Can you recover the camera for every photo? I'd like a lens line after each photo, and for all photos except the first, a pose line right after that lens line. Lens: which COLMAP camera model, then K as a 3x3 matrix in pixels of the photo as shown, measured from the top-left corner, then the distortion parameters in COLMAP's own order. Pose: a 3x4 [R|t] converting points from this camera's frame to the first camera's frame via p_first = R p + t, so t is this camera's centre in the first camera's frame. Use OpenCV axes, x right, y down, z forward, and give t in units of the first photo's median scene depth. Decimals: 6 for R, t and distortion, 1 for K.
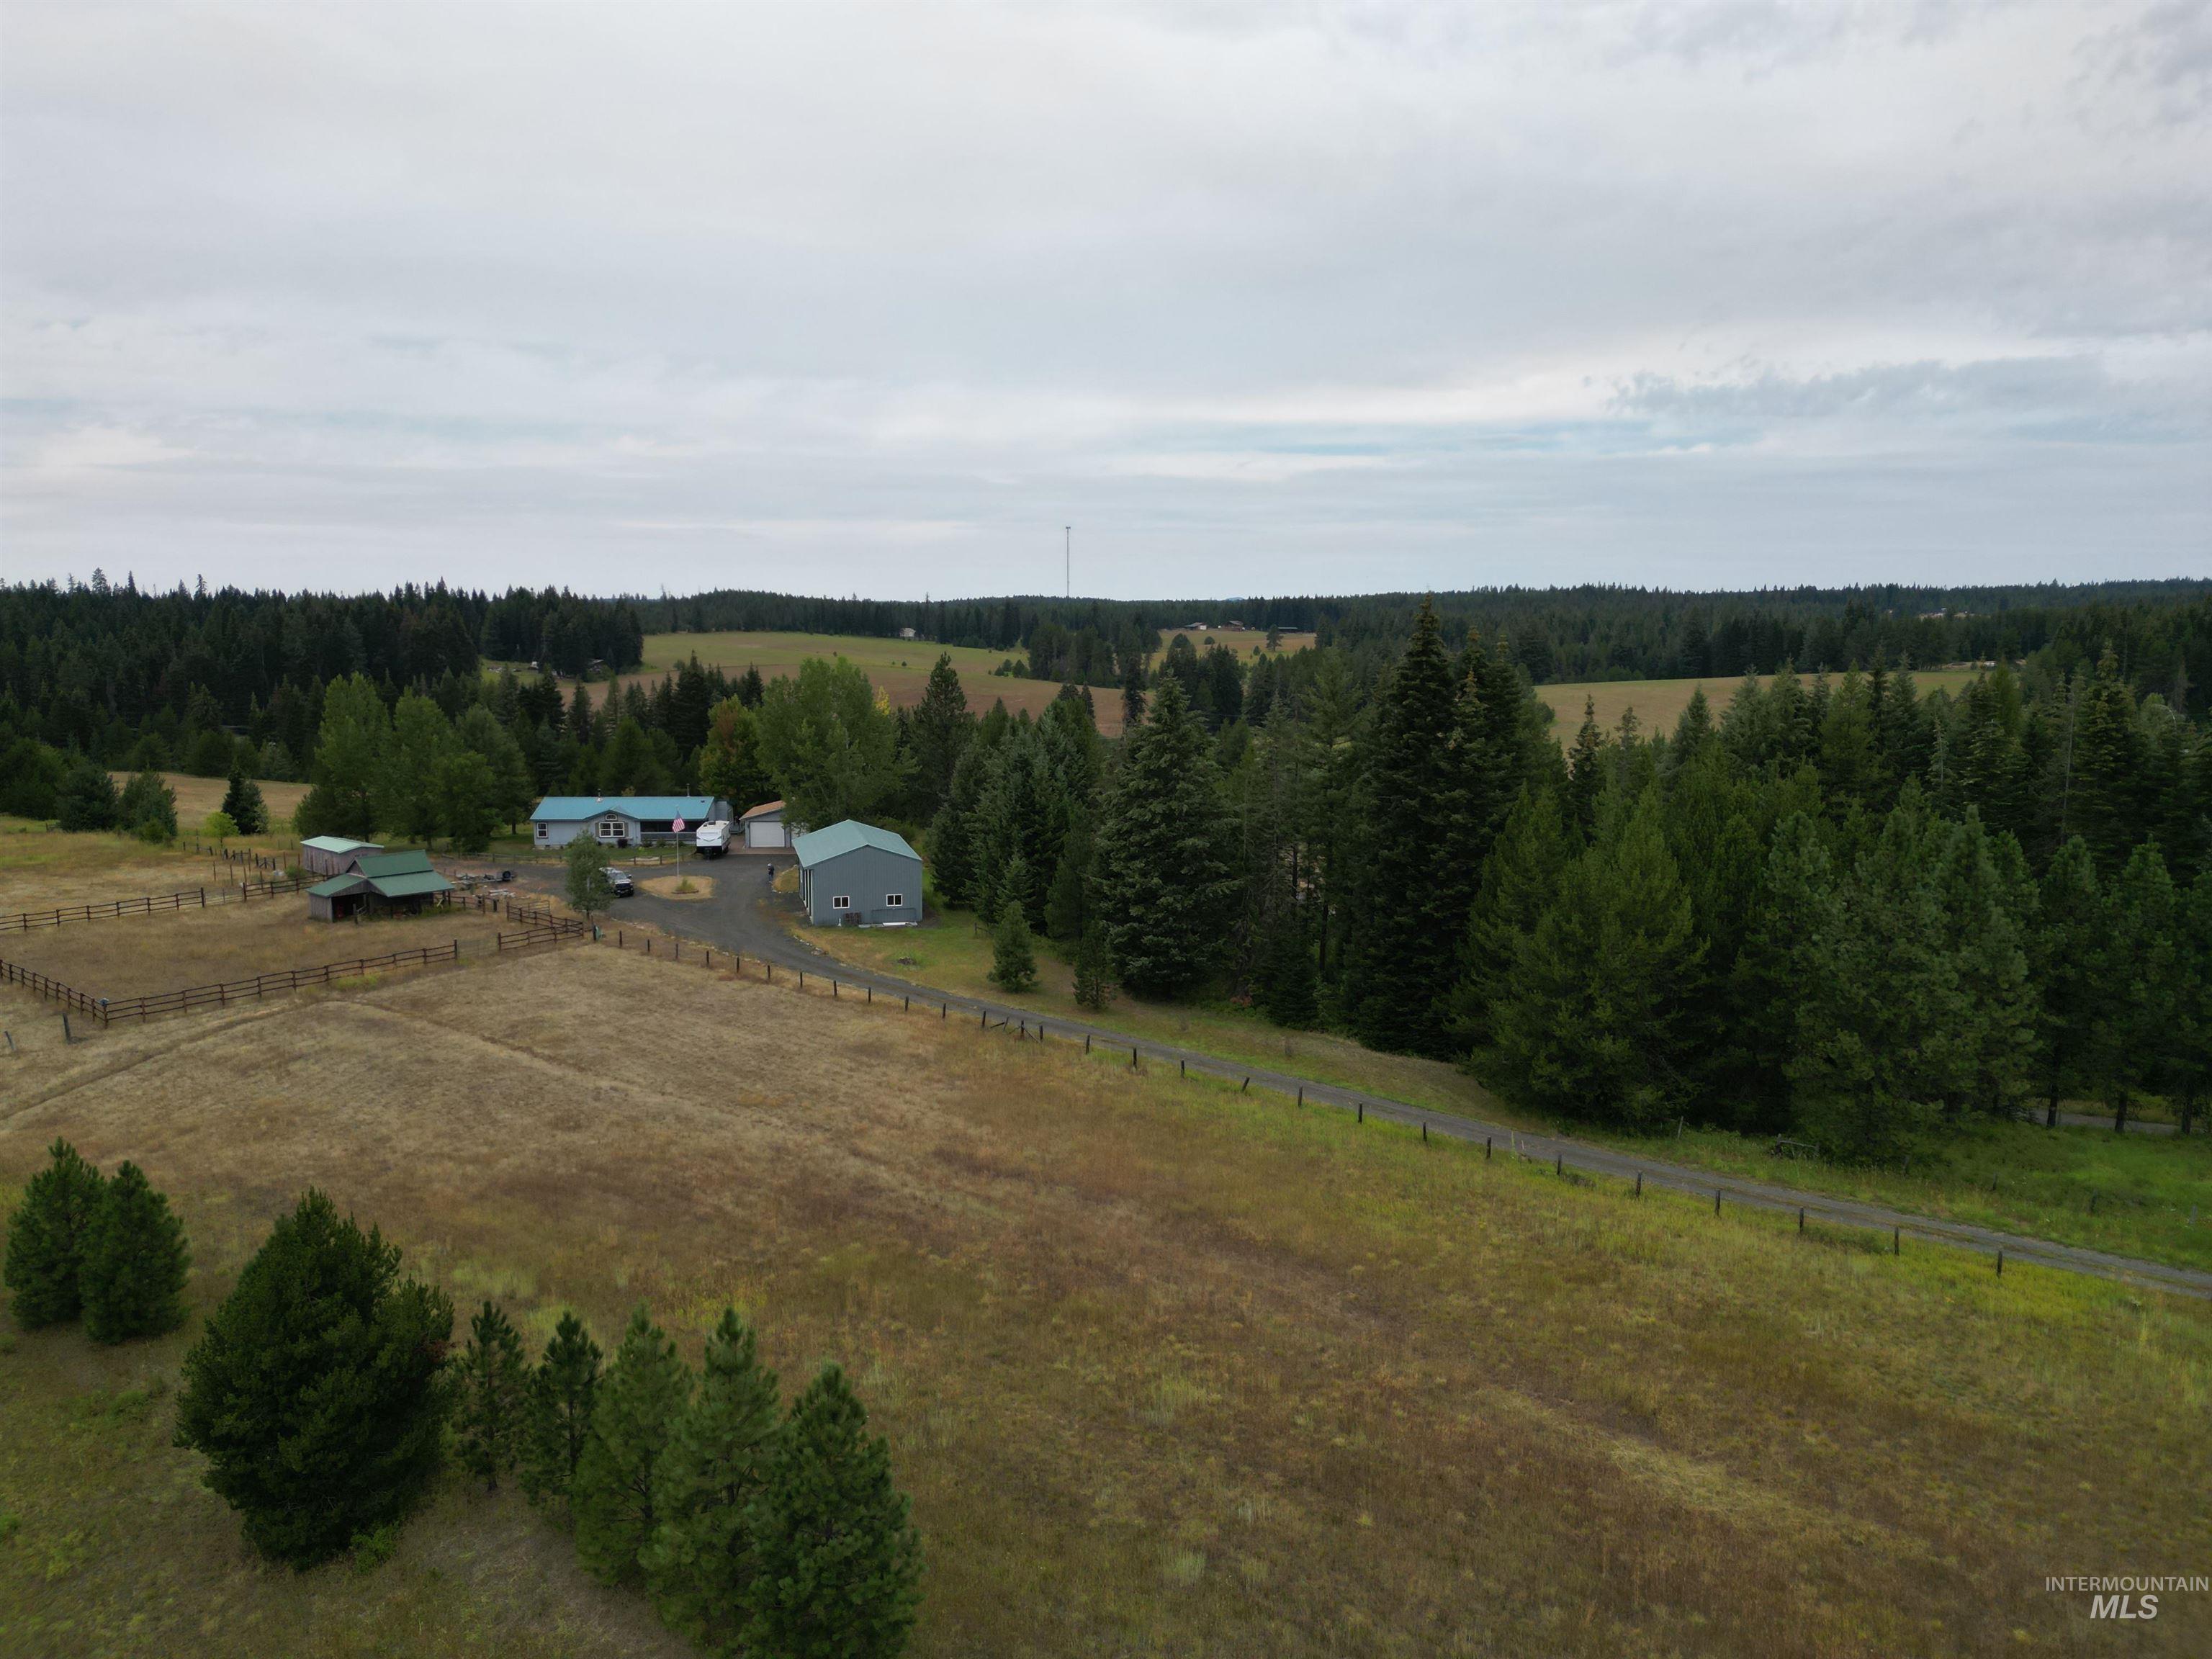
lens RADIAL K [[1537.6, 0, 1106.0], [0, 1537.6, 829.5], [0, 0, 1]] dist [0.097056, -0.090562]
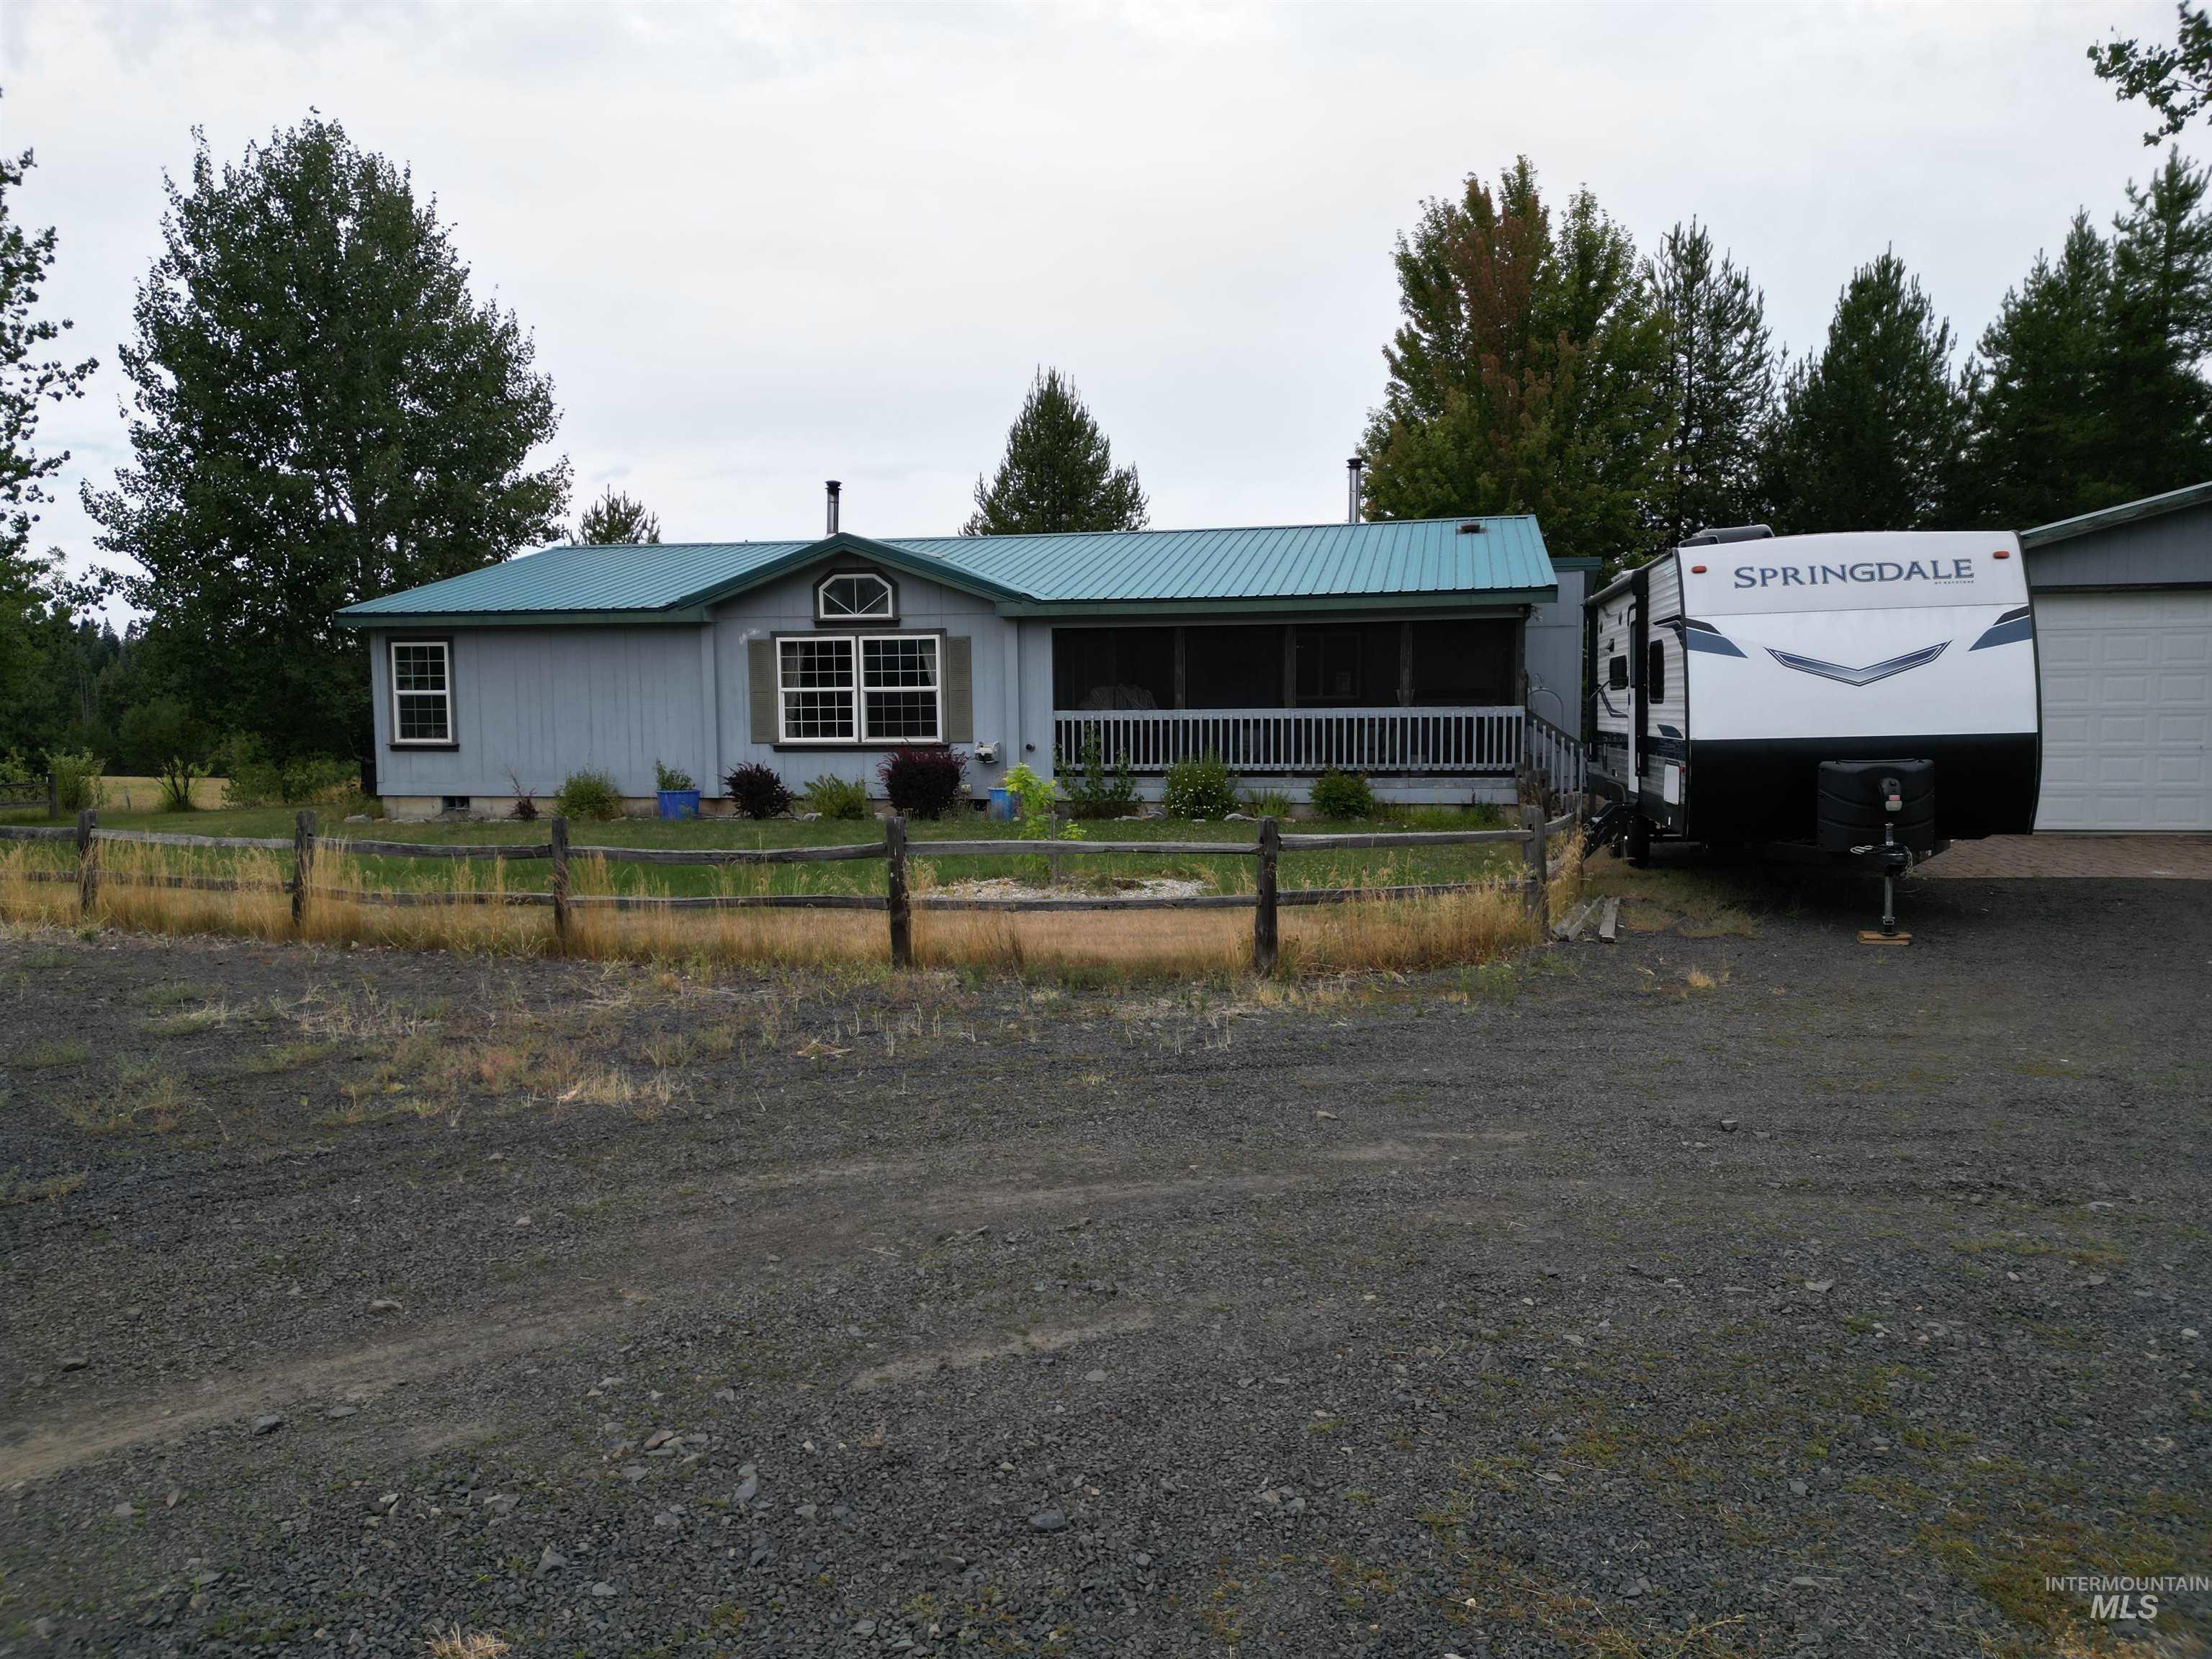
lens RADIAL K [[1537.6, 0, 1106.0], [0, 1537.6, 829.5], [0, 0, 1]] dist [0.097056, -0.090562]
pose [[0.956601, 0.011813, -0.291160, -0.258632], [-0.029015, 0.998074, -0.054834, 0.019341], [0.289952, 0.060902, 0.955102, 0.879742]]
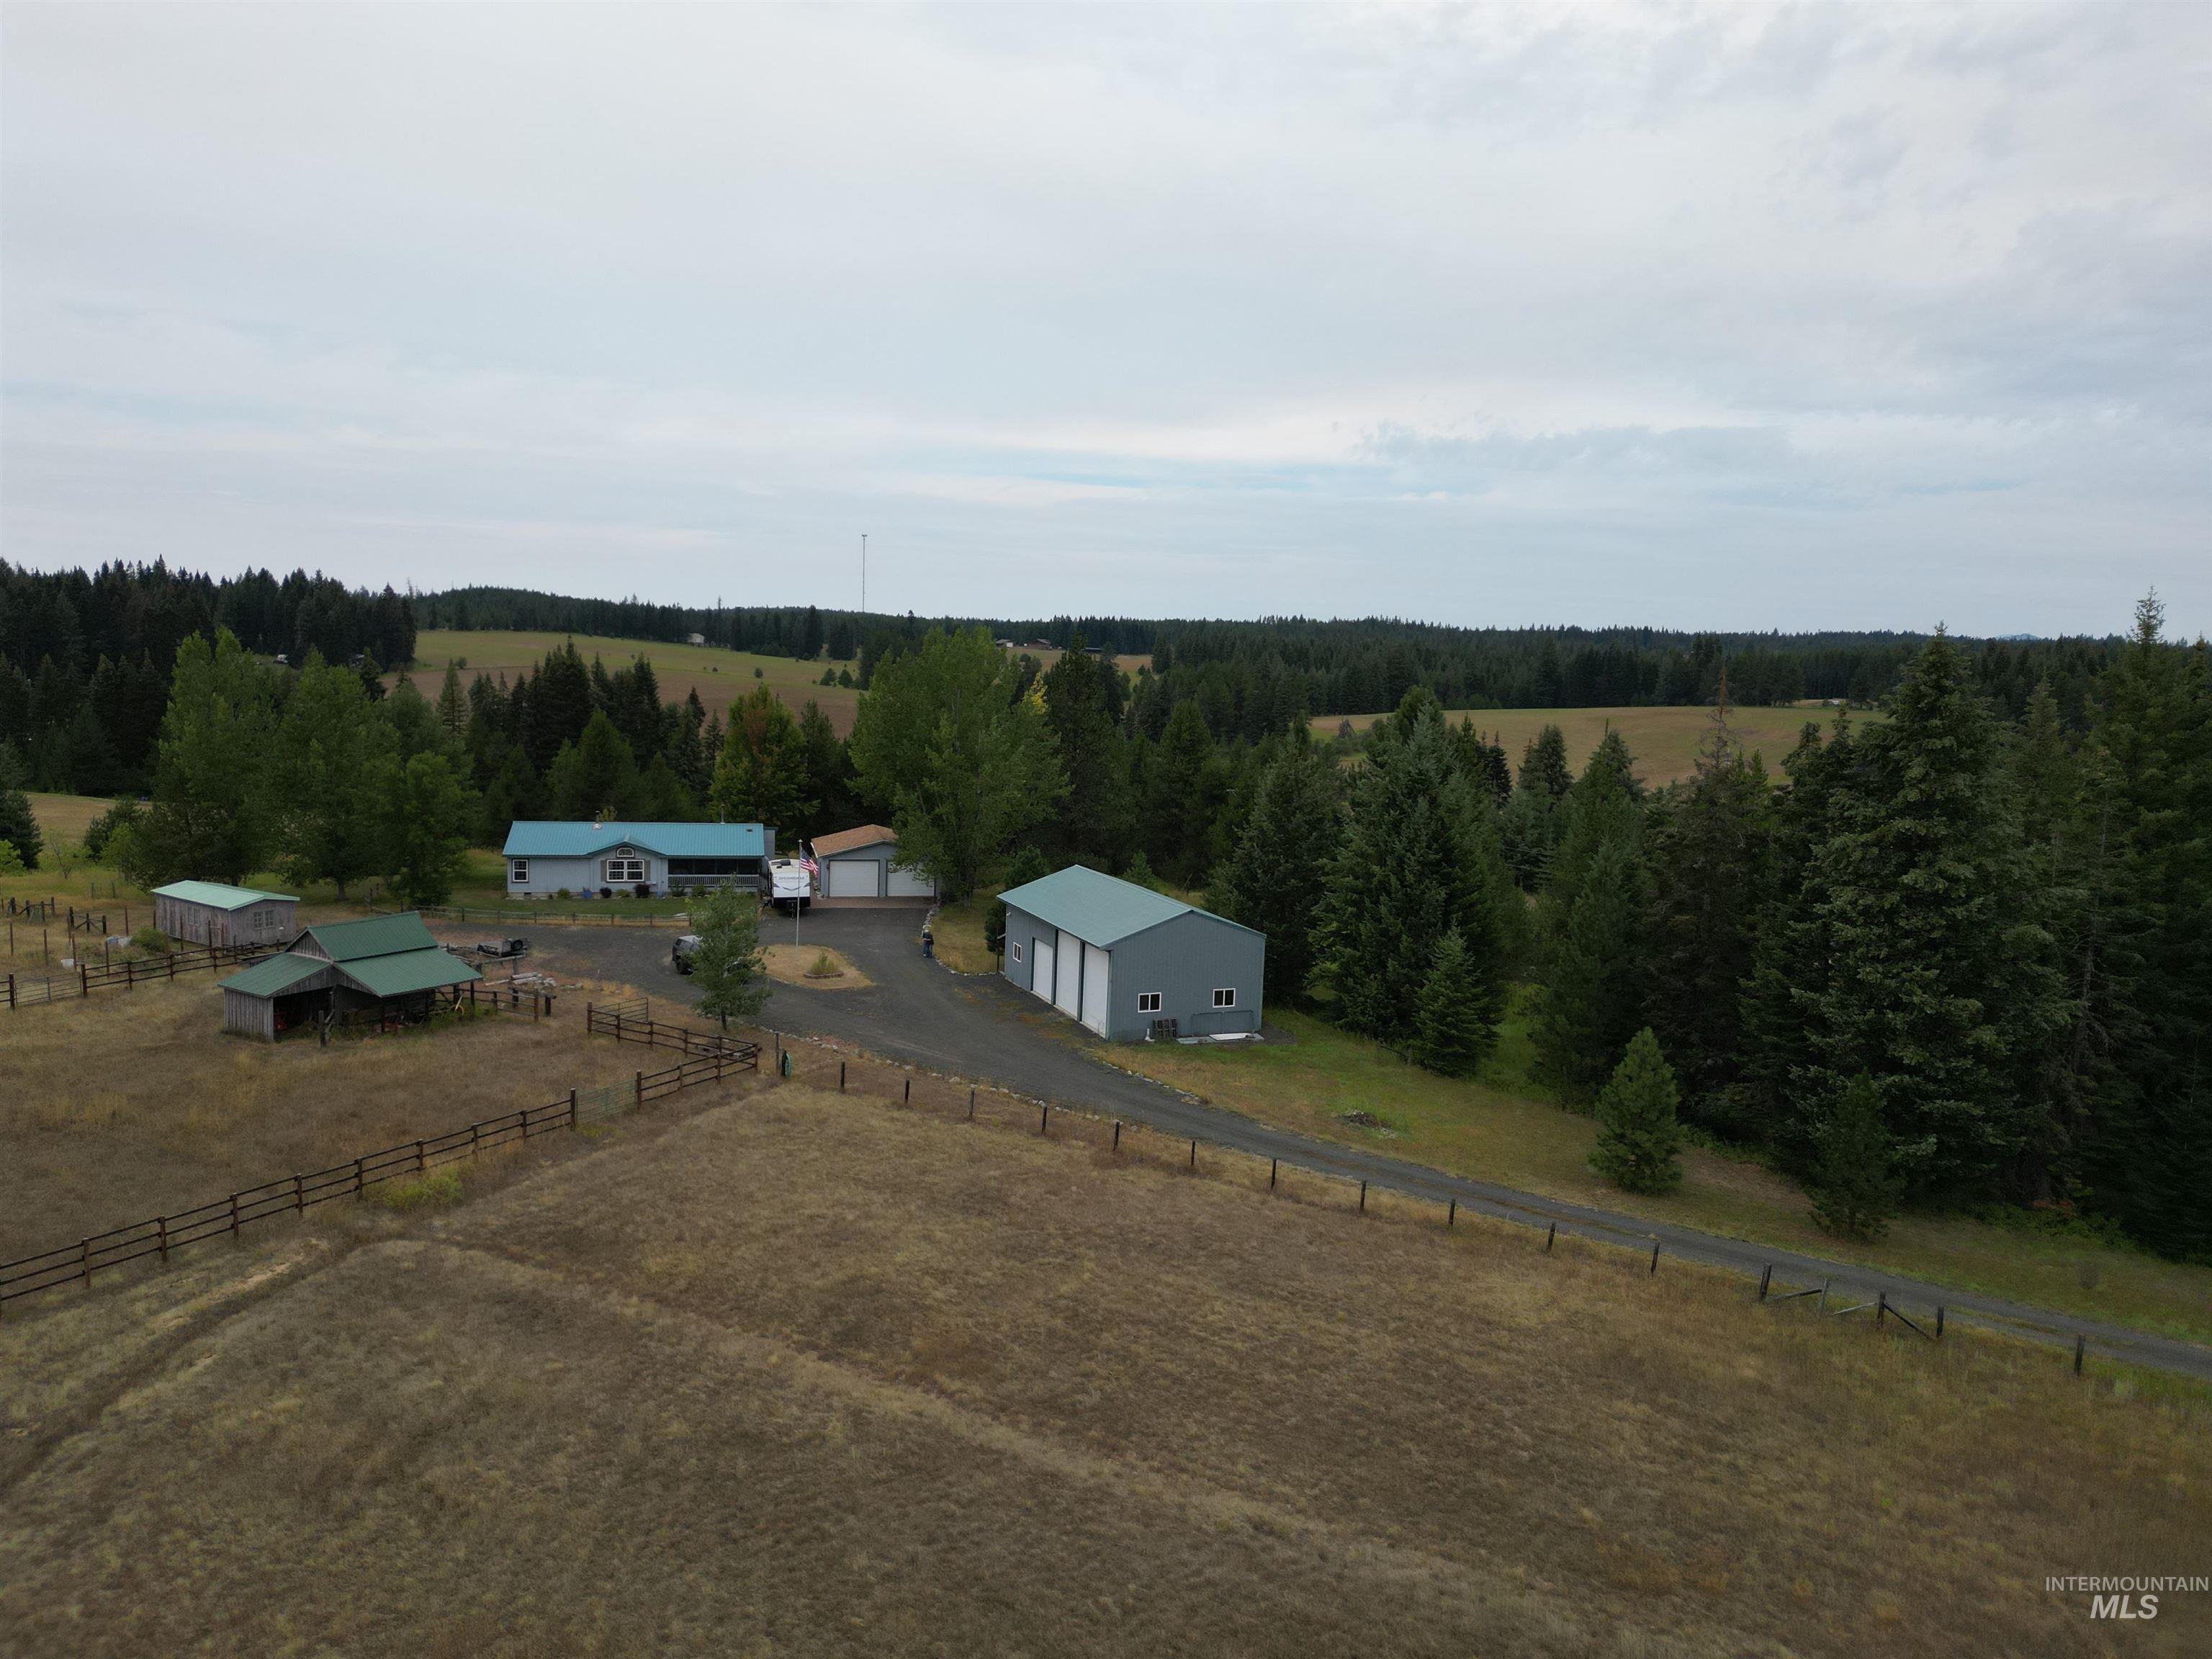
lens RADIAL K [[1537.6, 0, 1106.0], [0, 1537.6, 829.5], [0, 0, 1]] dist [0.097056, -0.090562]
pose [[0.987497, 0.013274, 0.157080, -0.217954], [-0.011031, 0.999825, -0.015141, -0.010057], [-0.157254, 0.013219, 0.987470, 0.292910]]
